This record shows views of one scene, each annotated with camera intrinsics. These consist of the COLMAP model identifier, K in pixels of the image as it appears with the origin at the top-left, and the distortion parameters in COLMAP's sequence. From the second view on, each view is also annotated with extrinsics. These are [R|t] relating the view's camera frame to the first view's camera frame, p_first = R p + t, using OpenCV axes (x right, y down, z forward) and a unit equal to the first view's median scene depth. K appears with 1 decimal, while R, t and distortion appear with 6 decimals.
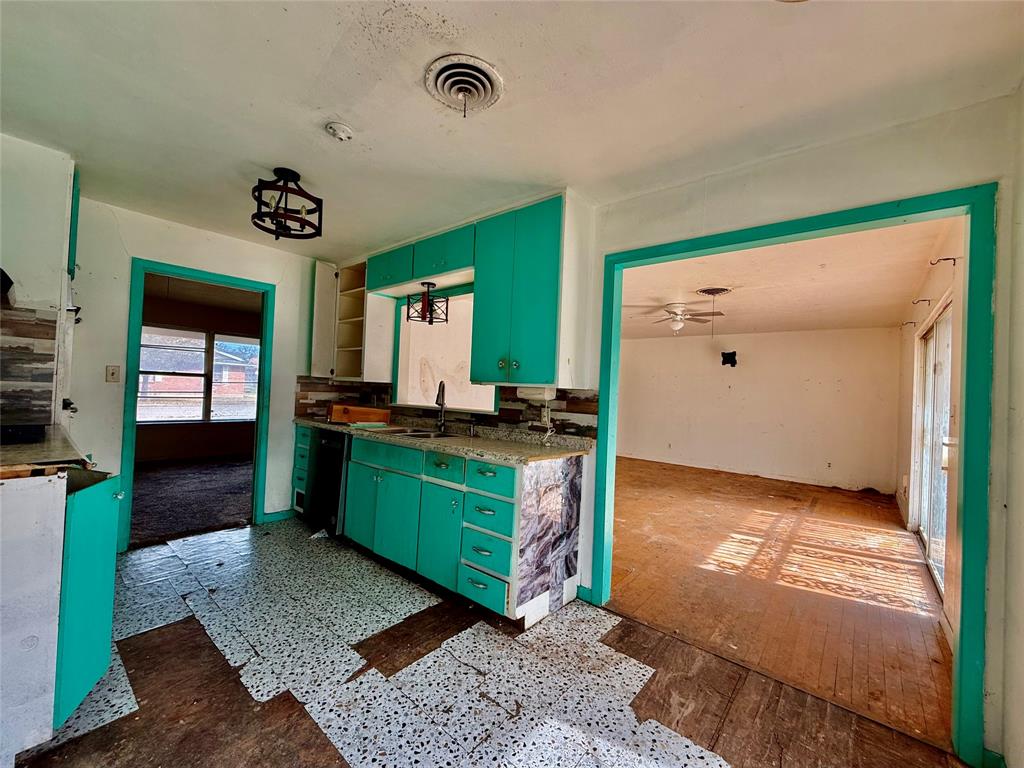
lens RADIAL K [[408.1, 0, 512.0], [0, 408.1, 384.0], [0, 0, 1]] dist [0.001698, 0.000243]
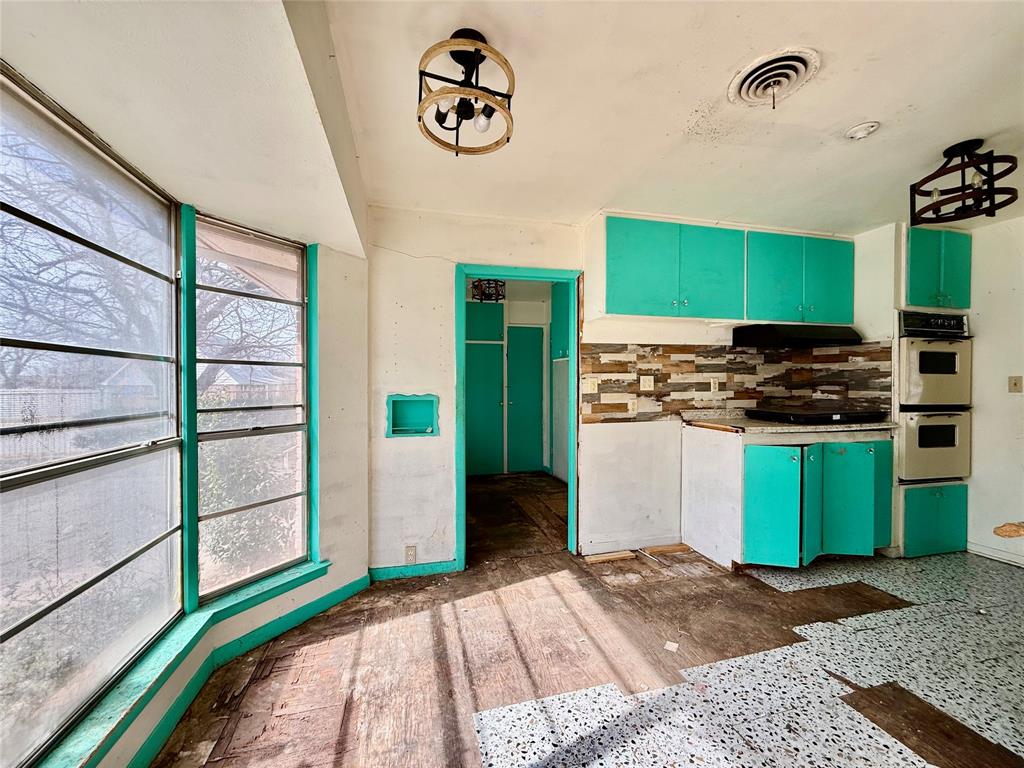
lens RADIAL K [[408.1, 0, 512.0], [0, 408.1, 384.0], [0, 0, 1]] dist [0.001698, 0.000243]
pose [[-0.572126, -0.035449, -0.819399, 0.778861], [-0.013191, 0.999334, -0.034023, 0.035642], [0.820060, -0.008657, -0.572213, 0.787122]]
